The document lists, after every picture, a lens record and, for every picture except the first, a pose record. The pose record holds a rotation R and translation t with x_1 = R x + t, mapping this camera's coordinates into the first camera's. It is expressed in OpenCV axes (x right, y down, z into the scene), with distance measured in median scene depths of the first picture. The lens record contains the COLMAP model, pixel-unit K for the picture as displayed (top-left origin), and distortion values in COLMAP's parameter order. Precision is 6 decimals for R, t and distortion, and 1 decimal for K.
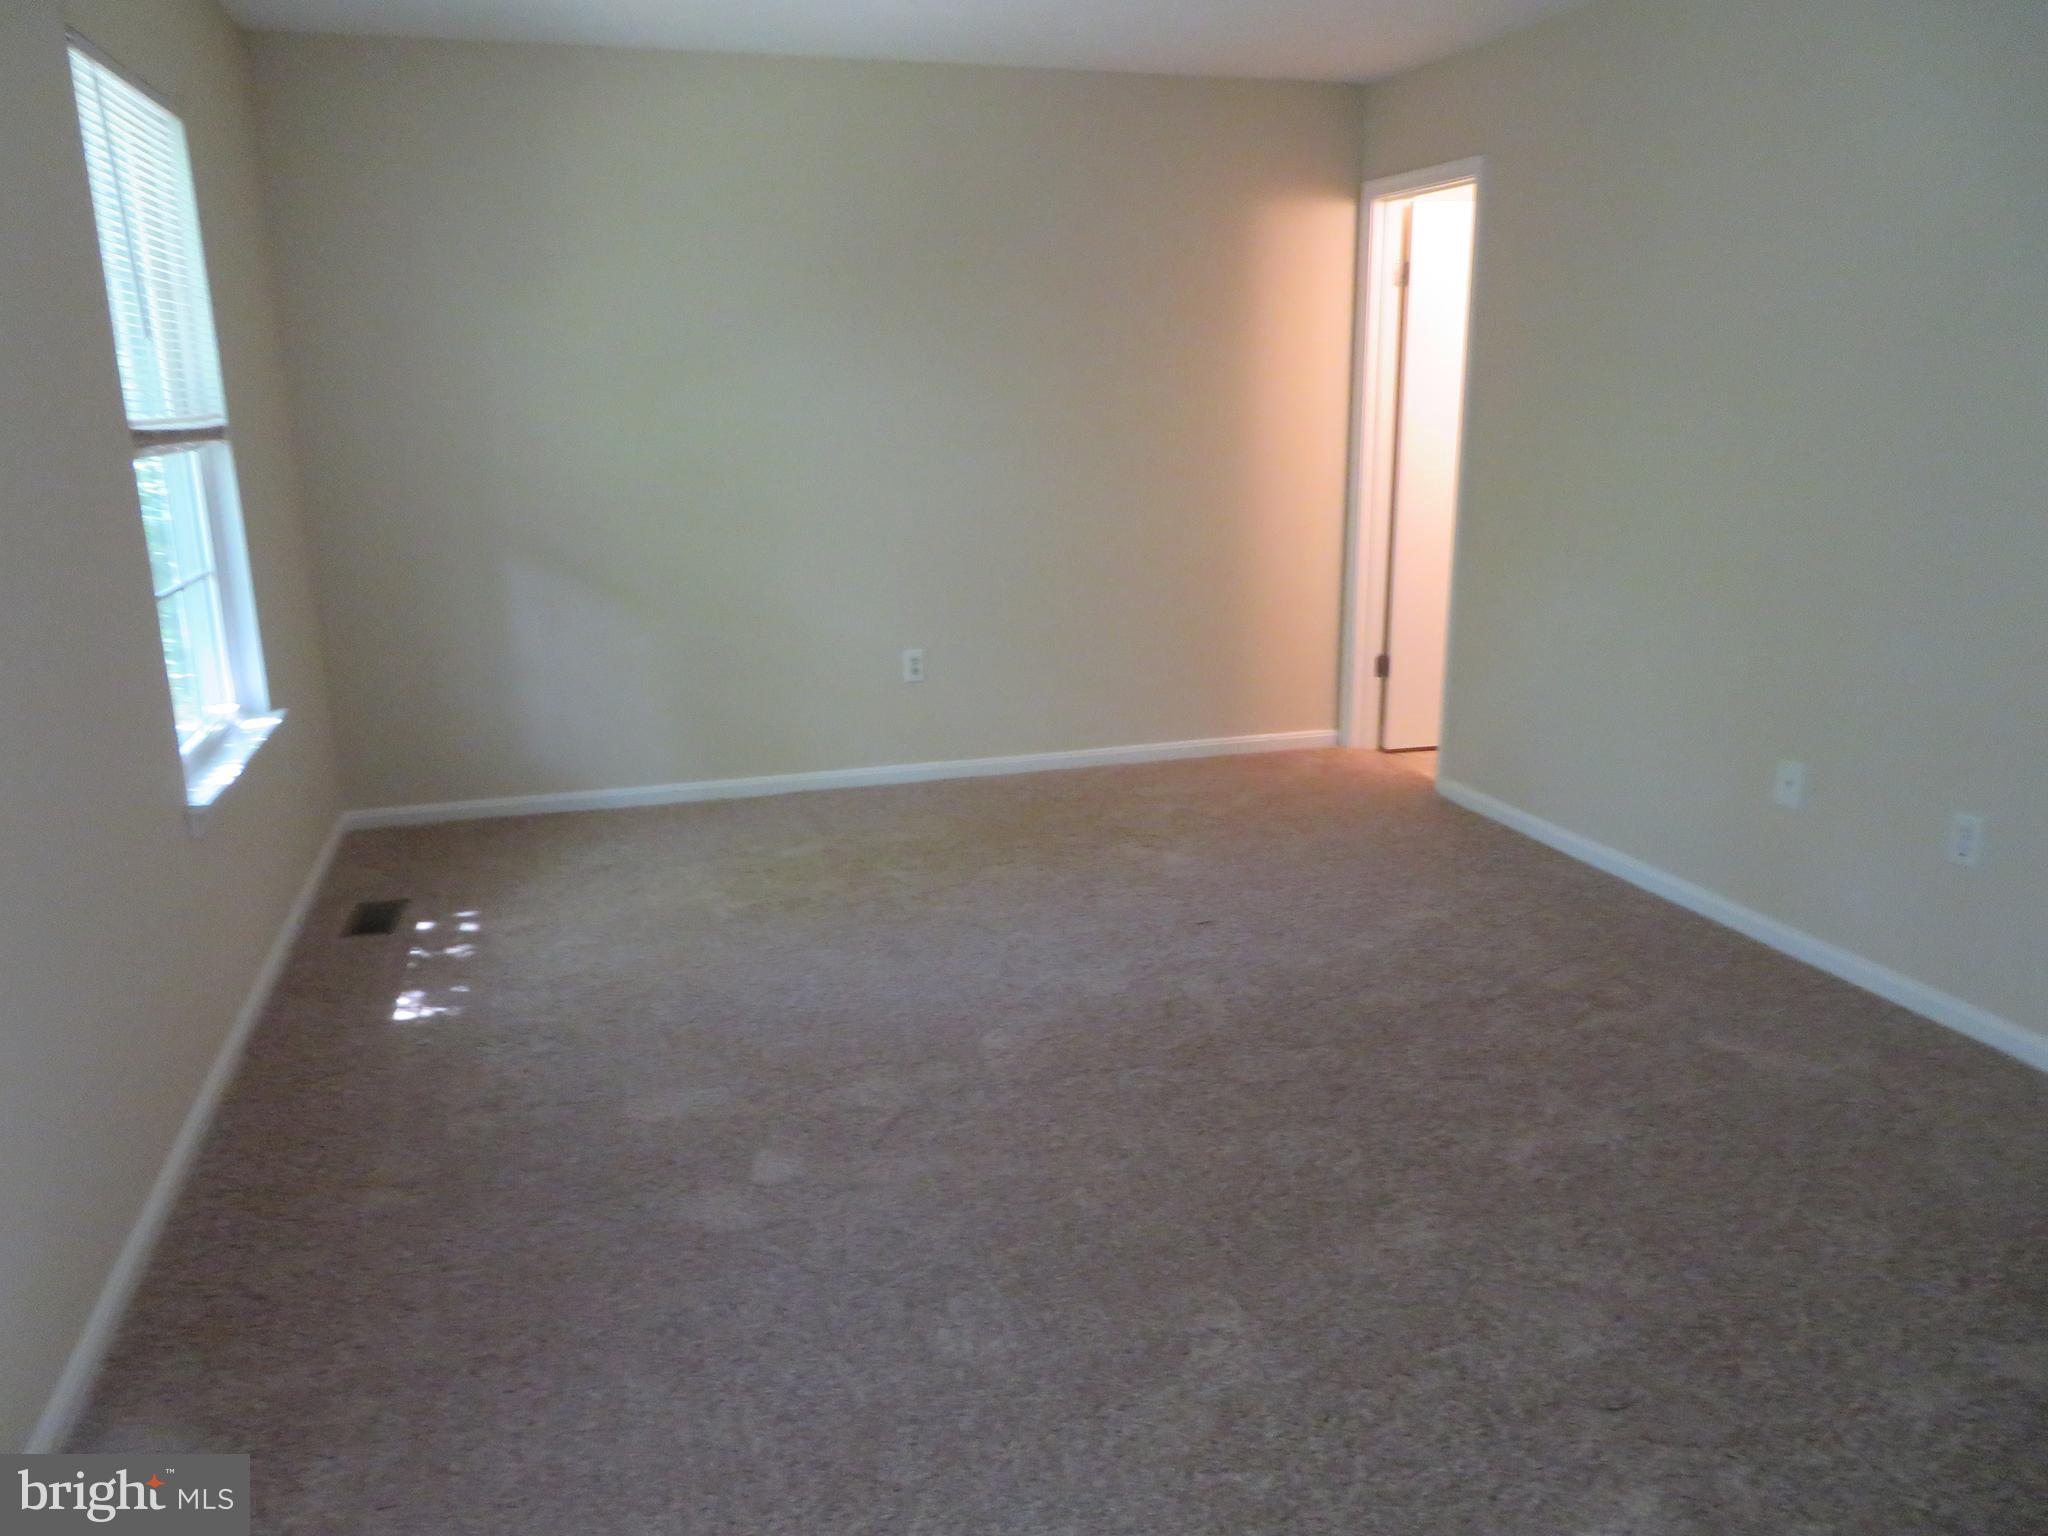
lens RADIAL K [[1465.2, 0, 1013.0], [0, 1465.2, 768.6], [0, 0, 1]] dist [-0.011090, -0.000828]
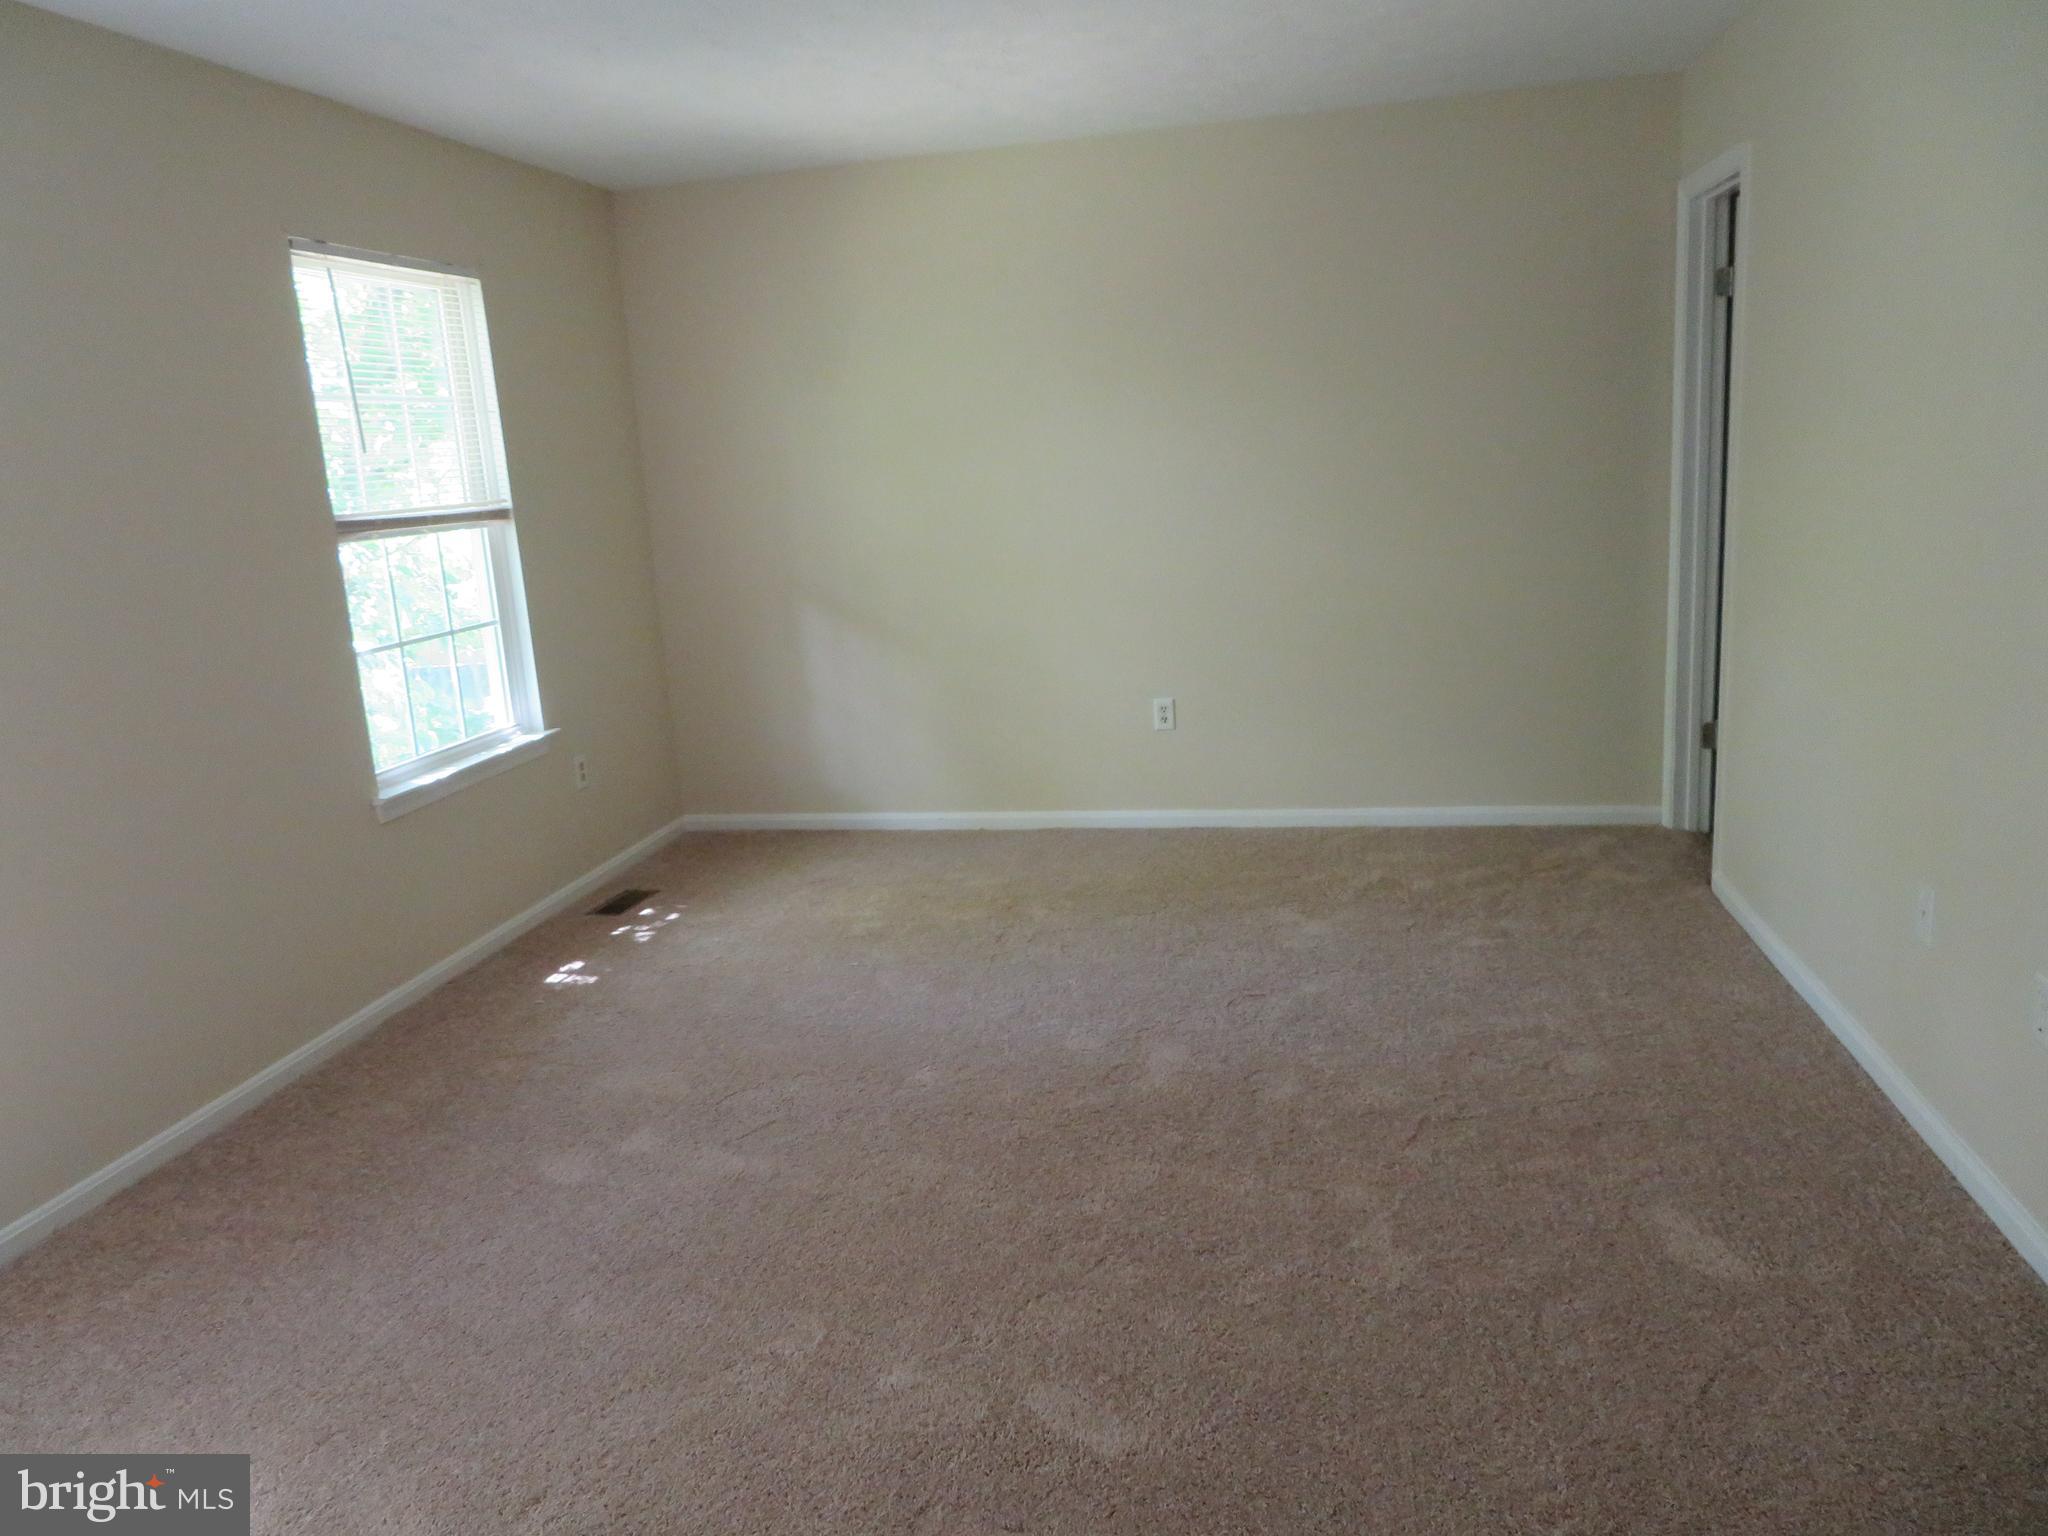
lens RADIAL K [[1465.2, 0, 1013.0], [0, 1465.2, 768.6], [0, 0, 1]] dist [-0.011090, -0.000828]
pose [[0.875887, 0.059203, -0.478871, 0.443116], [-0.069786, 0.997553, -0.004317, -0.027678], [0.477444, 0.037200, 0.877874, 0.075889]]
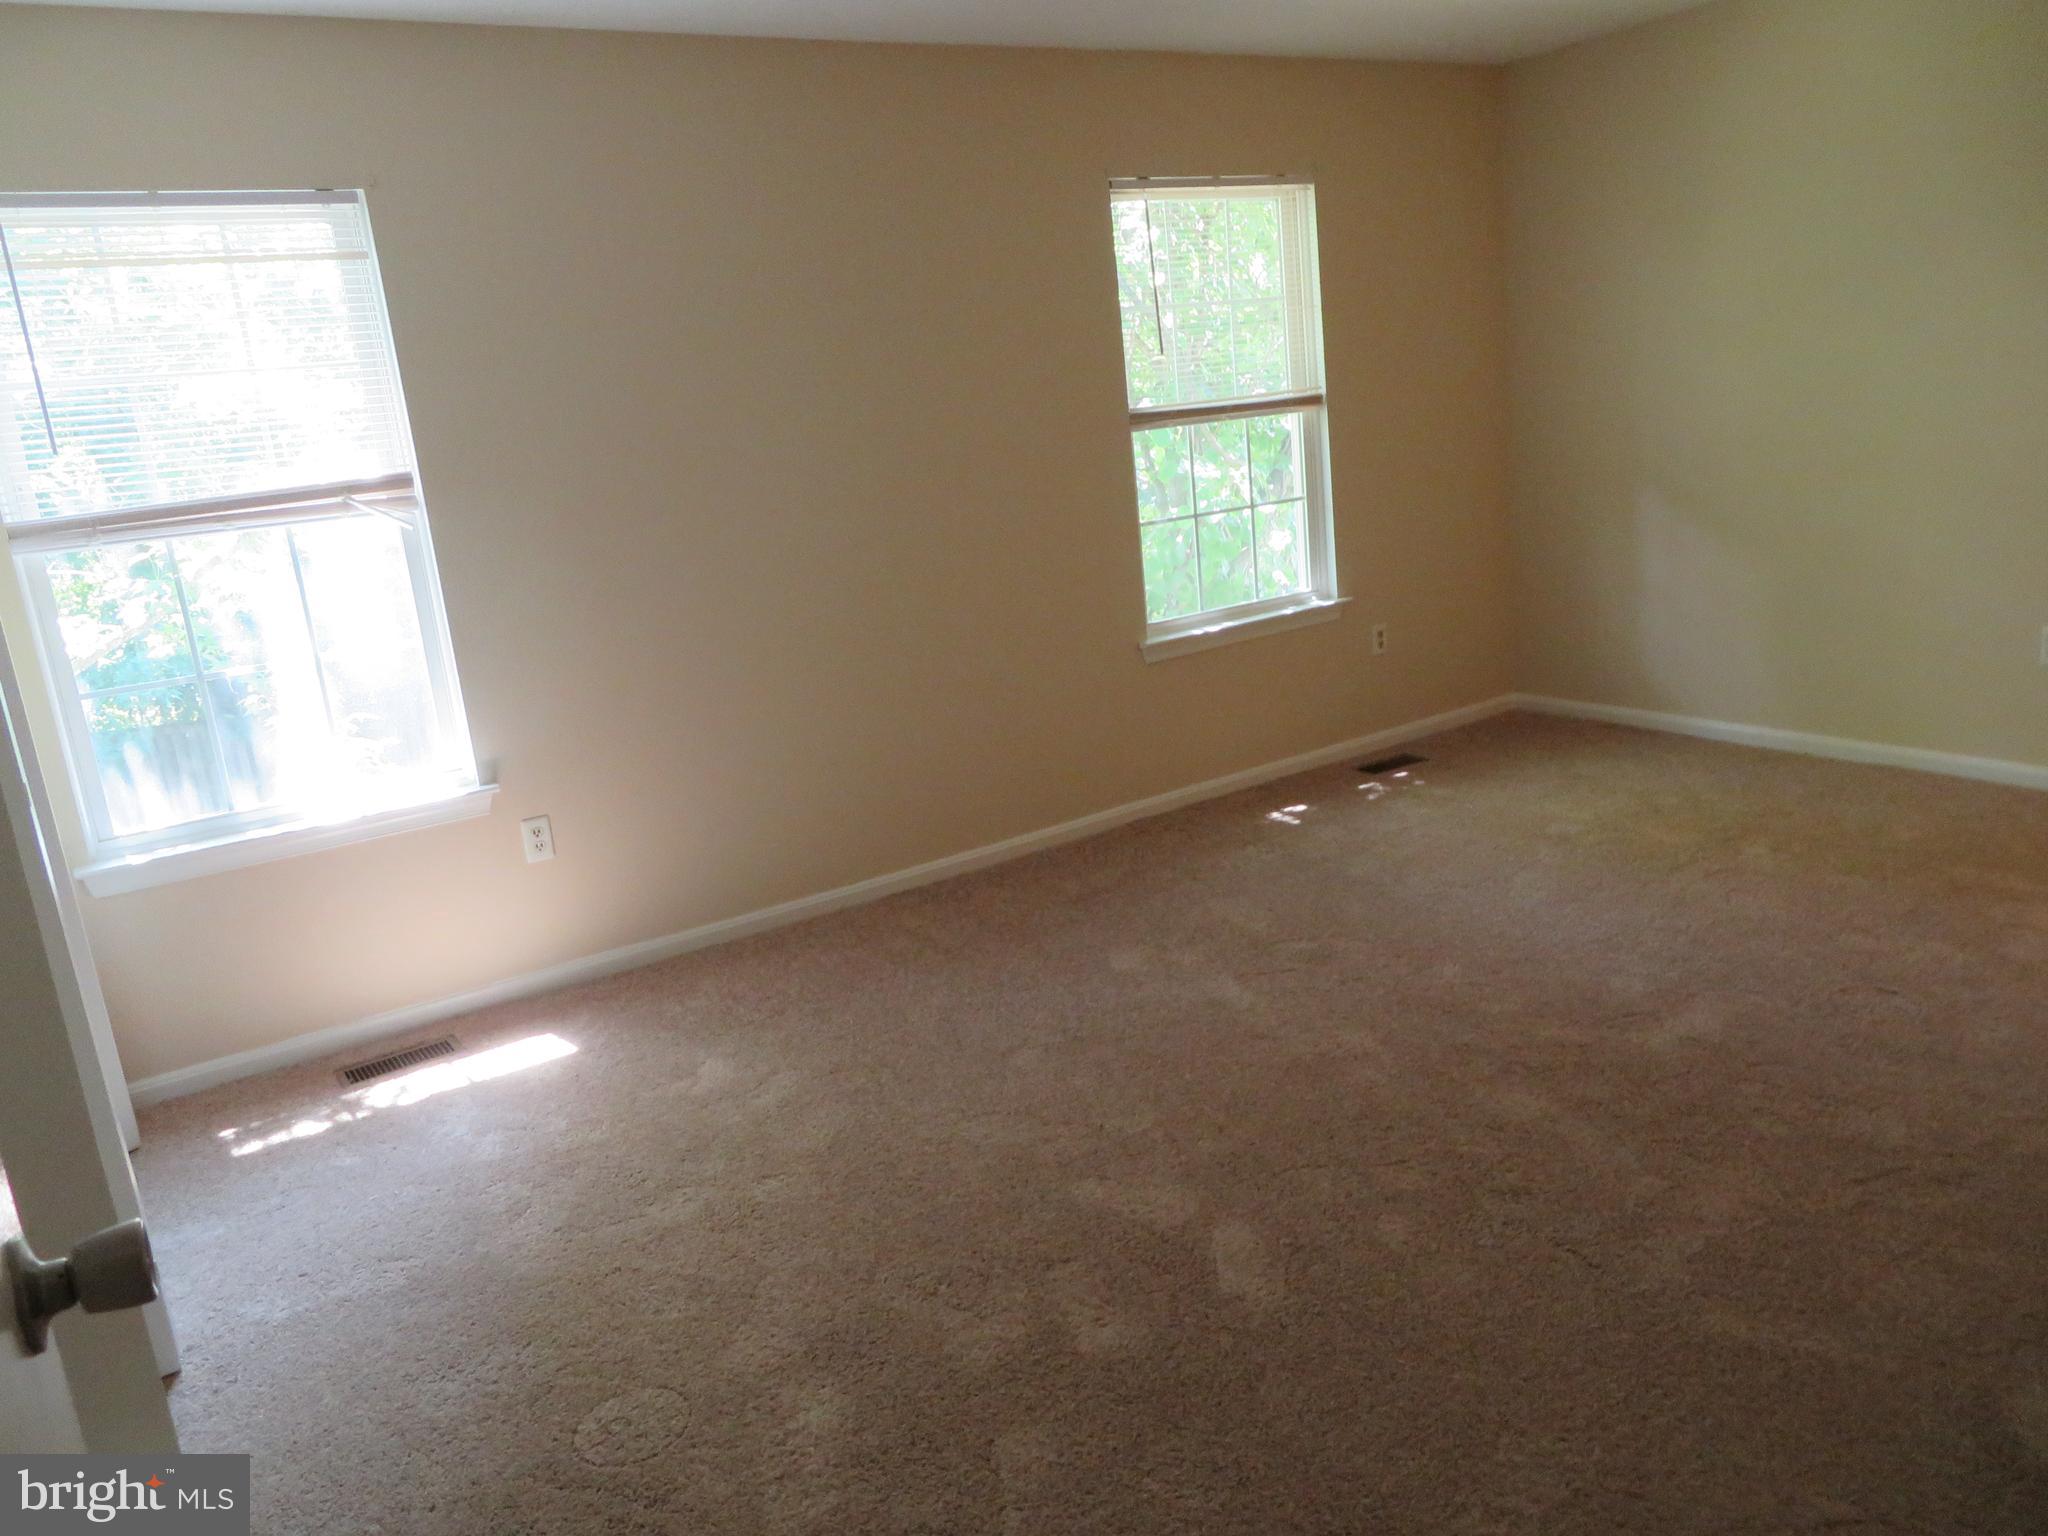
lens RADIAL K [[1465.2, 0, 1013.0], [0, 1465.2, 768.6], [0, 0, 1]] dist [-0.011090, -0.000828]
pose [[0.275039, 0.225102, -0.934710, 0.730209], [-0.150452, 0.970304, 0.189404, -0.095790], [0.949588, 0.088535, 0.300738, 0.284221]]
